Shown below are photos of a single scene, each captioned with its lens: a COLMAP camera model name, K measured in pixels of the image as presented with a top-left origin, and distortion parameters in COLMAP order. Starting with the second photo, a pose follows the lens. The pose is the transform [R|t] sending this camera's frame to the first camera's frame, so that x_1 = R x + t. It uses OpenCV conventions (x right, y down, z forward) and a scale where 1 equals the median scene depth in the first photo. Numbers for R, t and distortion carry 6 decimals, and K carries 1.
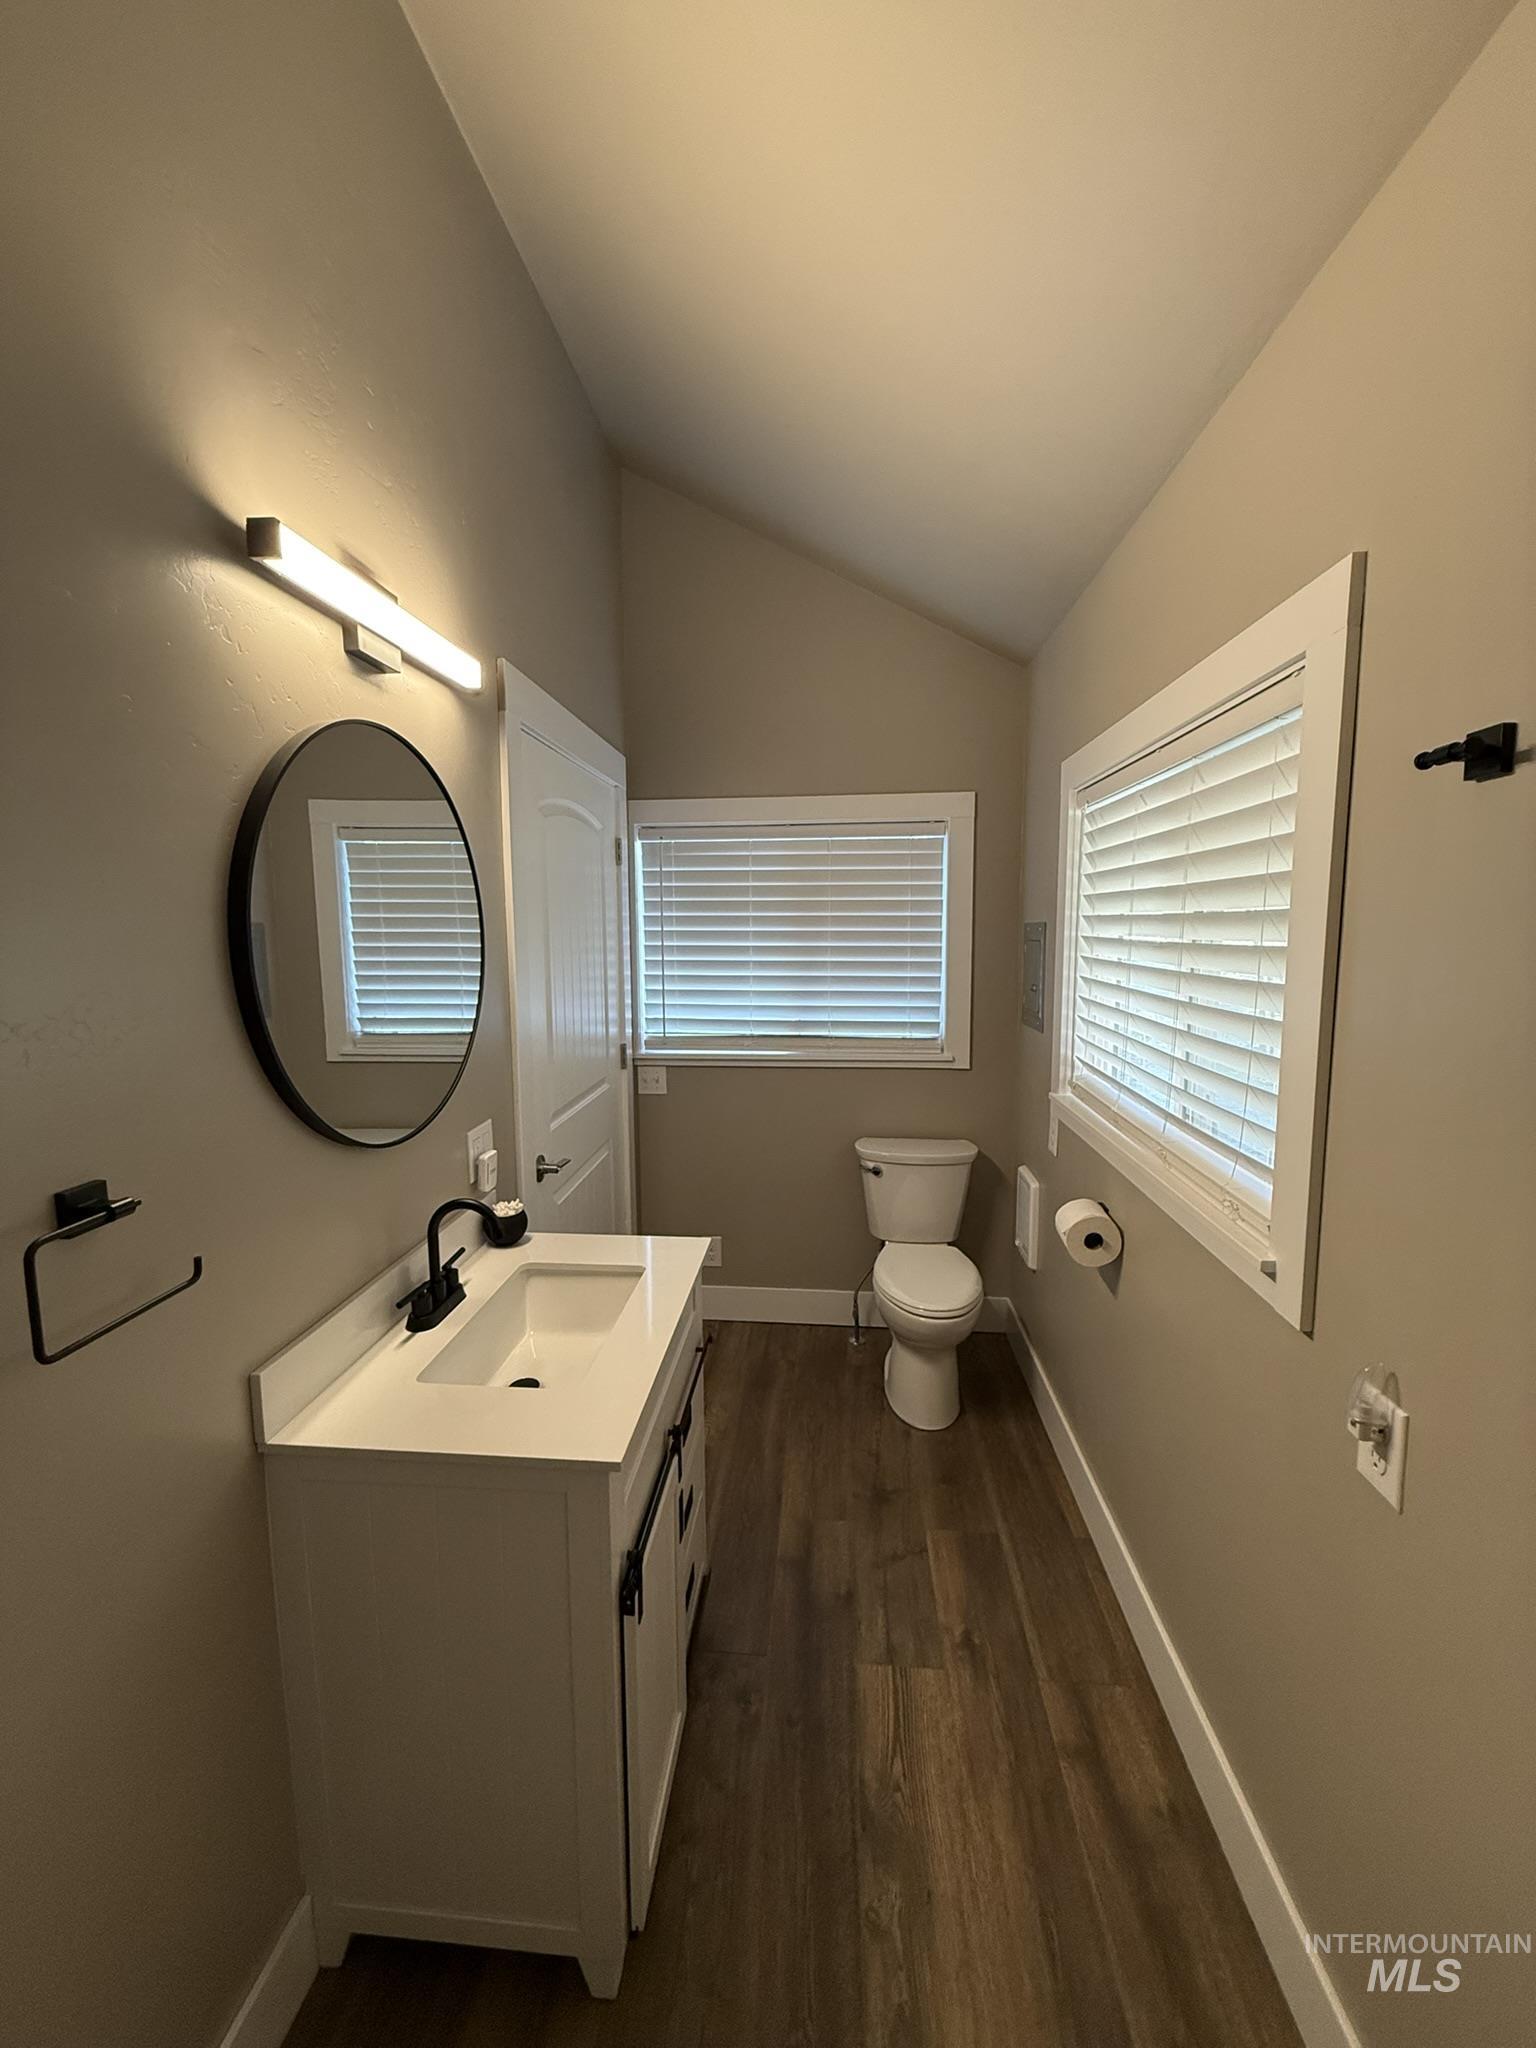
lens RADIAL K [[818.5, 0, 770.0], [0, 818.5, 1018.5], [0, 0, 1]] dist [0.007547, -0.000938]
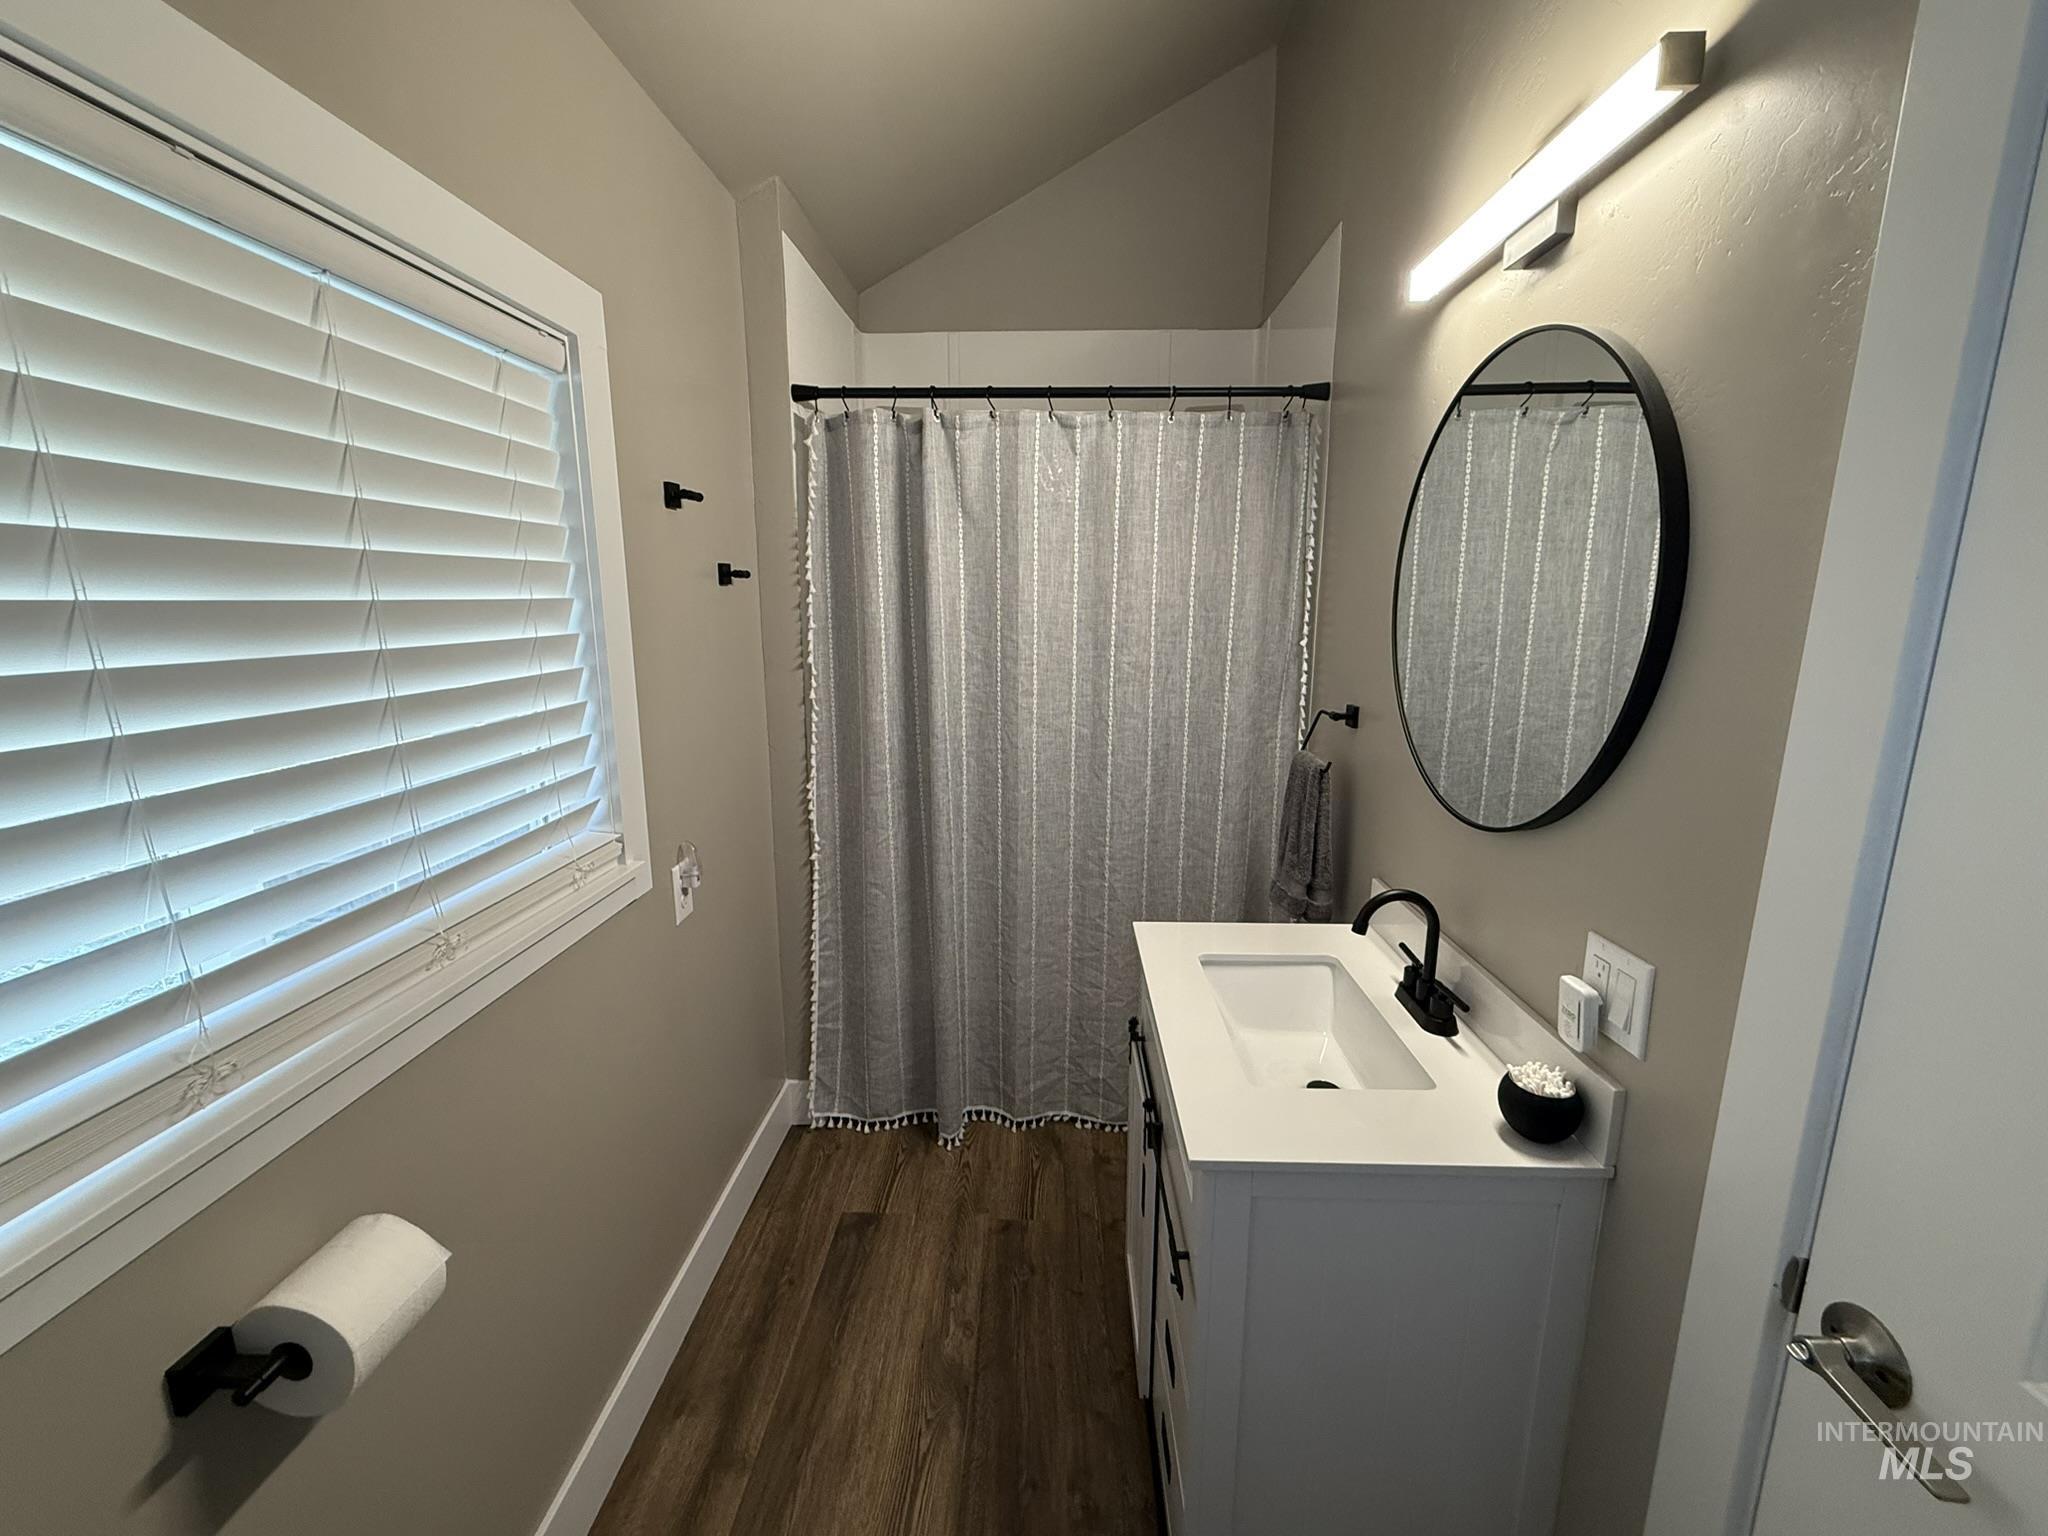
lens RADIAL K [[818.5, 0, 1025.5], [0, 818.5, 760.1], [0, 0, 1]] dist [0.007547, -0.000938]
pose [[-0.998805, 0.014149, -0.046787, 0.070759], [-0.000471, 0.954359, 0.298660, -0.176547], [0.048878, 0.298325, -0.953212, 1.763542]]
